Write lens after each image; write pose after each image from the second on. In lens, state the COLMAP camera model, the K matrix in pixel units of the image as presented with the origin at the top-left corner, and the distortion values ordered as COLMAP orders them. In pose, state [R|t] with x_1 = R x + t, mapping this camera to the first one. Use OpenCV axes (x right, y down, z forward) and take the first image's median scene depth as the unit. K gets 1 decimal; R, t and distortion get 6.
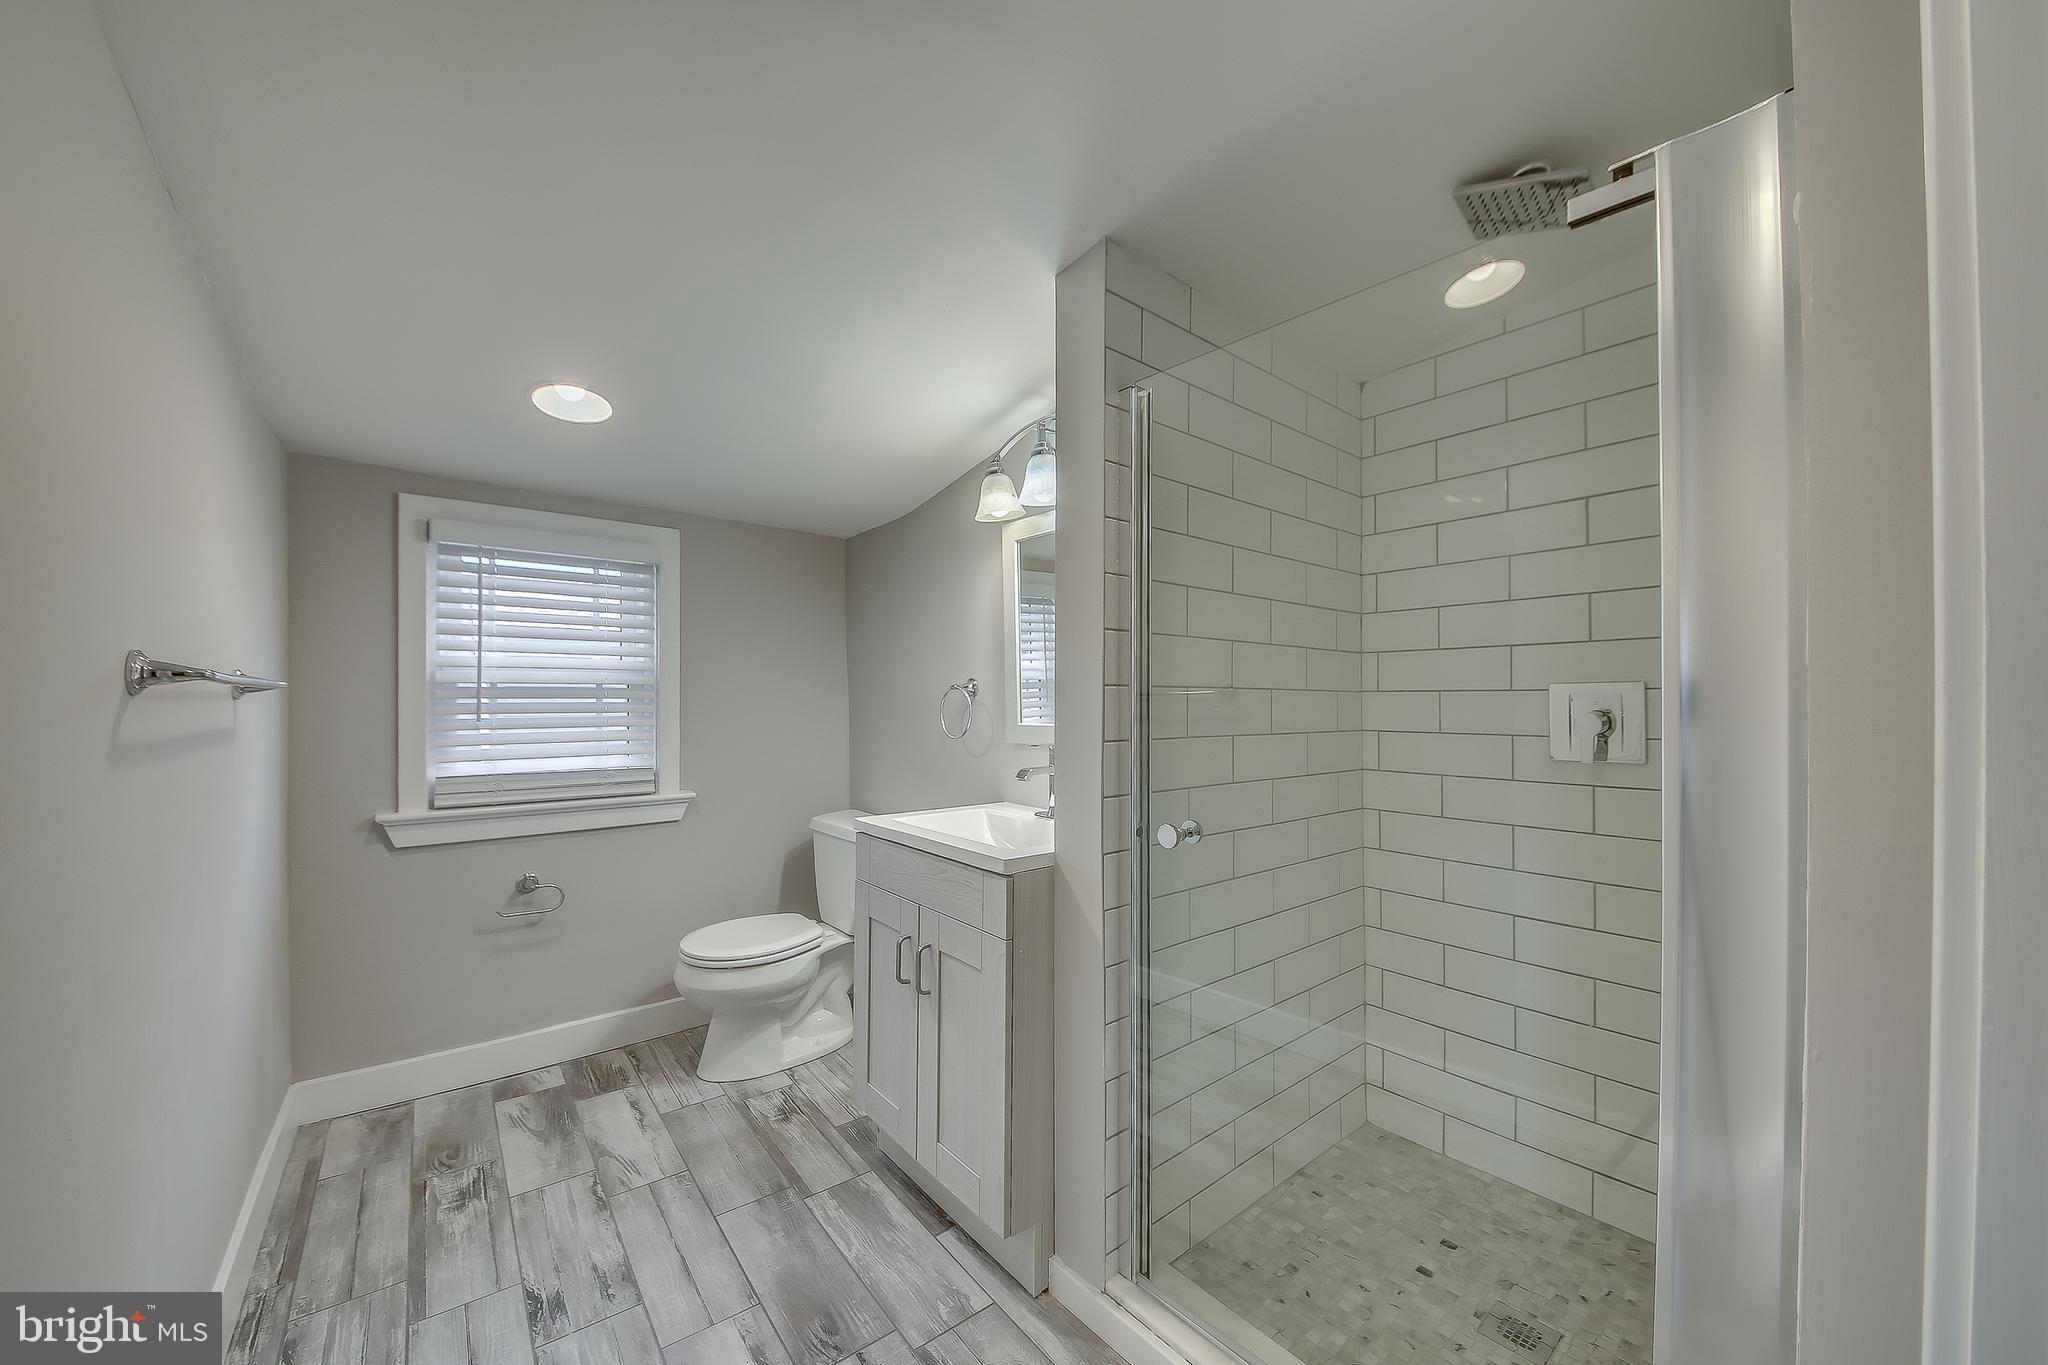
lens RADIAL K [[761.4, 0, 1028.5], [0, 761.4, 677.1], [0, 0, 1]] dist [0.001779, -0.005727]
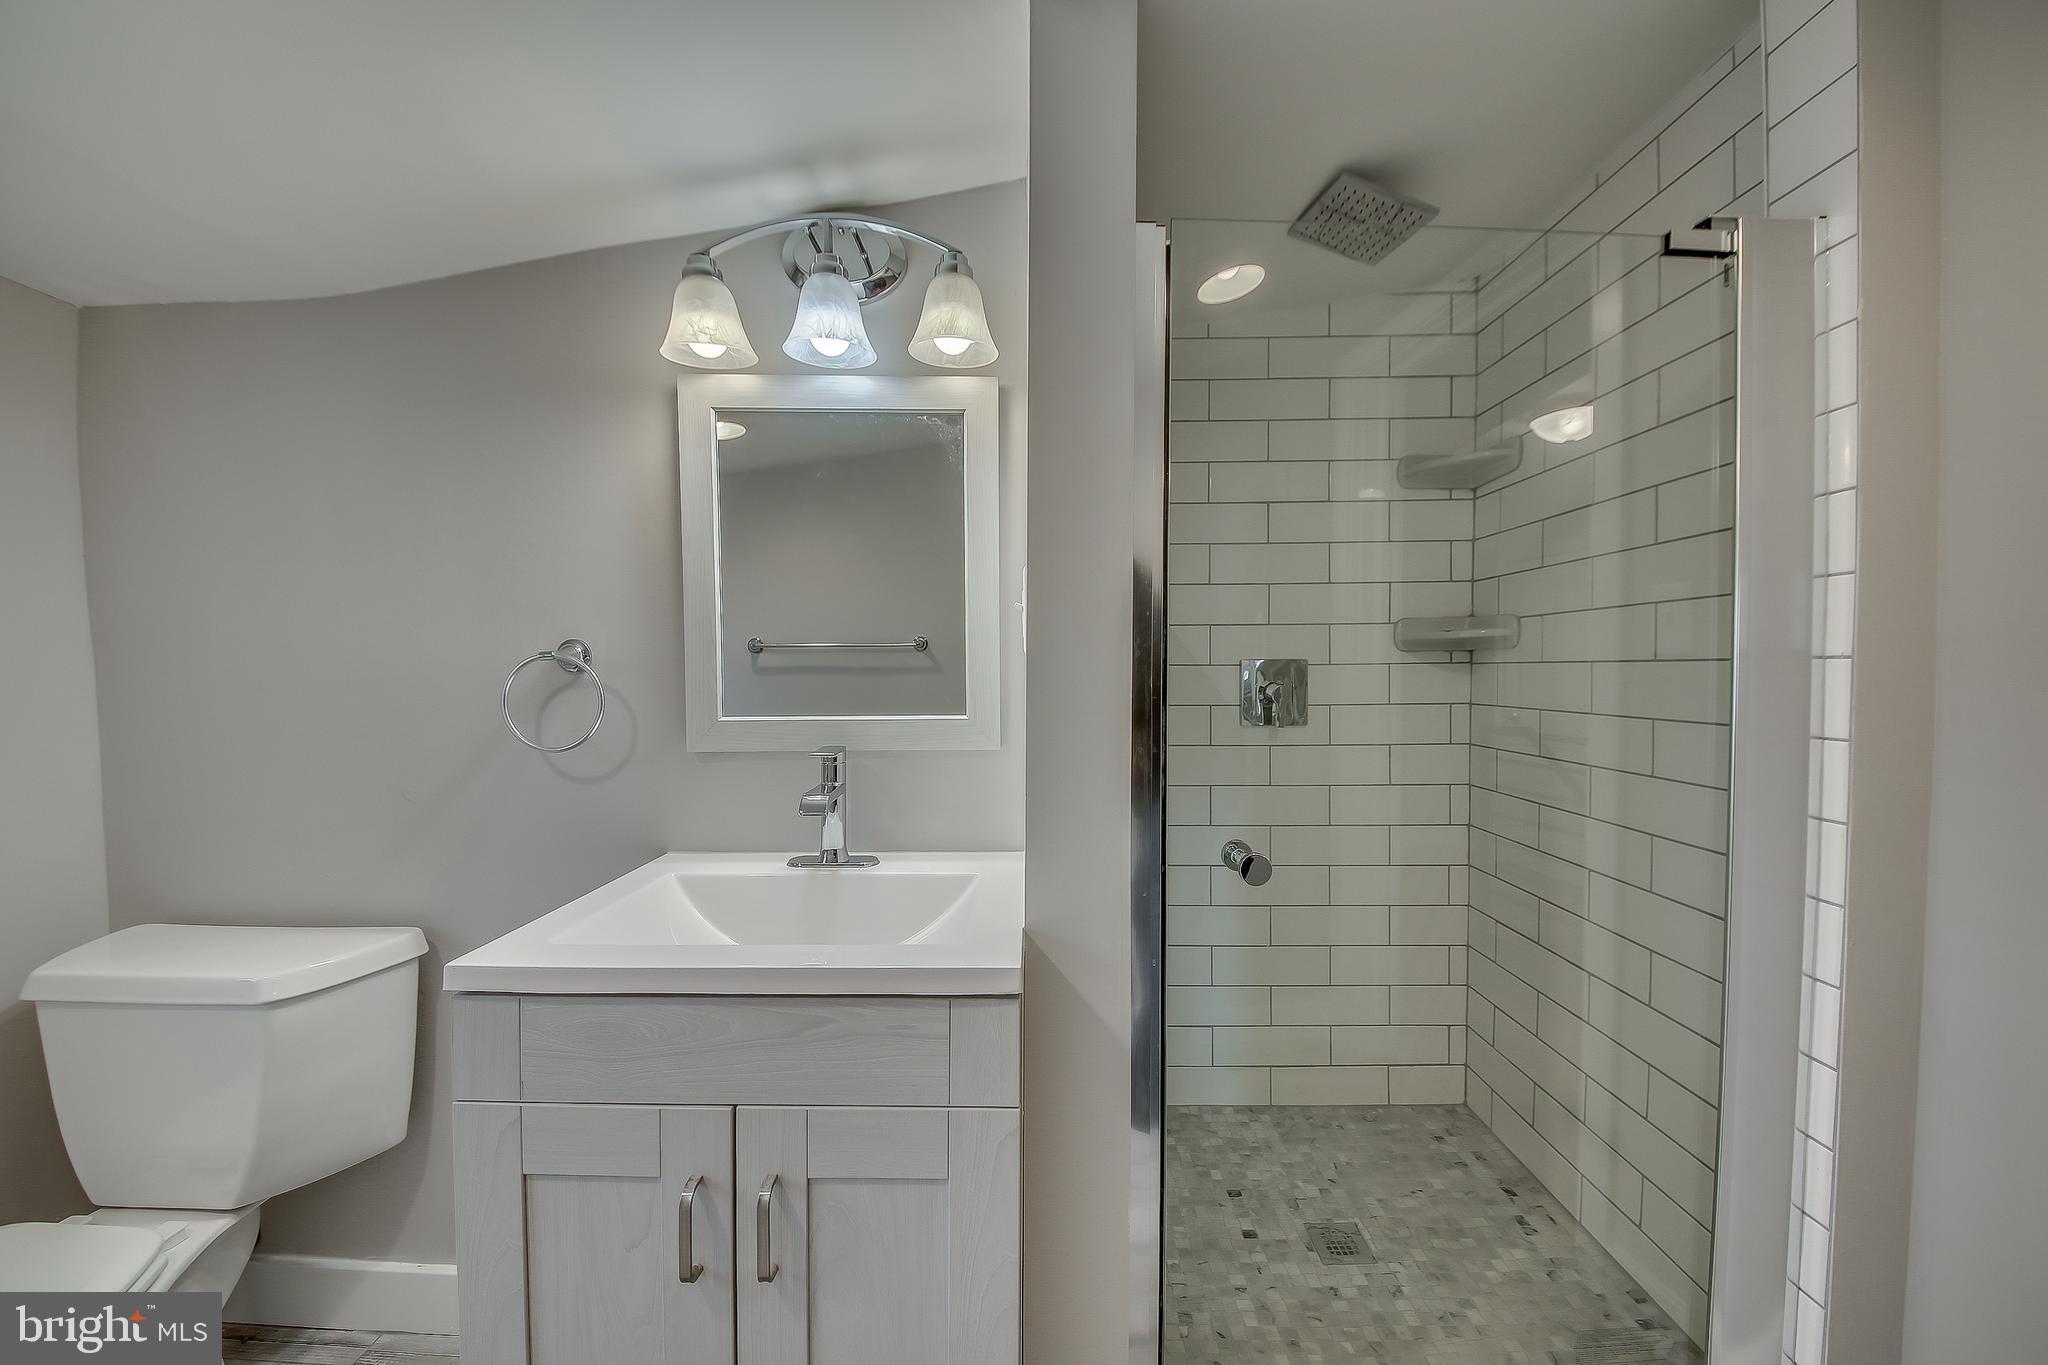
lens RADIAL K [[761.4, 0, 1028.5], [0, 761.4, 677.1], [0, 0, 1]] dist [0.001779, -0.005727]
pose [[0.639773, -0.023066, 0.768218, -0.407778], [-0.022933, 0.998532, 0.049080, -0.010417], [-0.768222, -0.049017, 0.638304, 0.565561]]
